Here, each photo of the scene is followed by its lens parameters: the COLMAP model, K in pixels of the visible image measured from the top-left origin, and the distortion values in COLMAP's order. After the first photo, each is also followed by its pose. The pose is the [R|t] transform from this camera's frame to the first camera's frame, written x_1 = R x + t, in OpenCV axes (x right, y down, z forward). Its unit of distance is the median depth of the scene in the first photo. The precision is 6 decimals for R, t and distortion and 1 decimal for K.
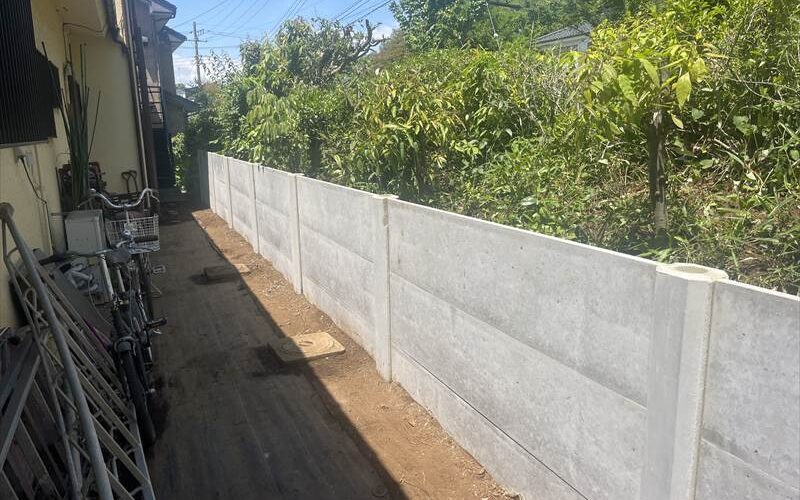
lens RADIAL K [[613.9, 0, 396.7], [0, 613.9, 258.0], [0, 0, 1]] dist [0.043812, -0.055685]
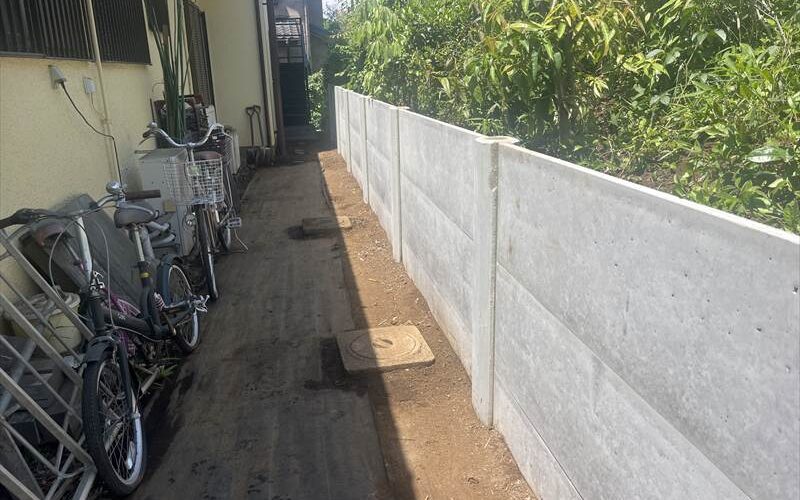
lens RADIAL K [[613.9, 0, 396.3], [0, 613.9, 255.4], [0, 0, 1]] dist [0.043812, -0.055685]
pose [[0.970488, 0.065050, -0.232211, 0.024254], [-0.044000, 0.994532, 0.094710, -0.028327], [0.237102, -0.081698, 0.968043, 0.269019]]
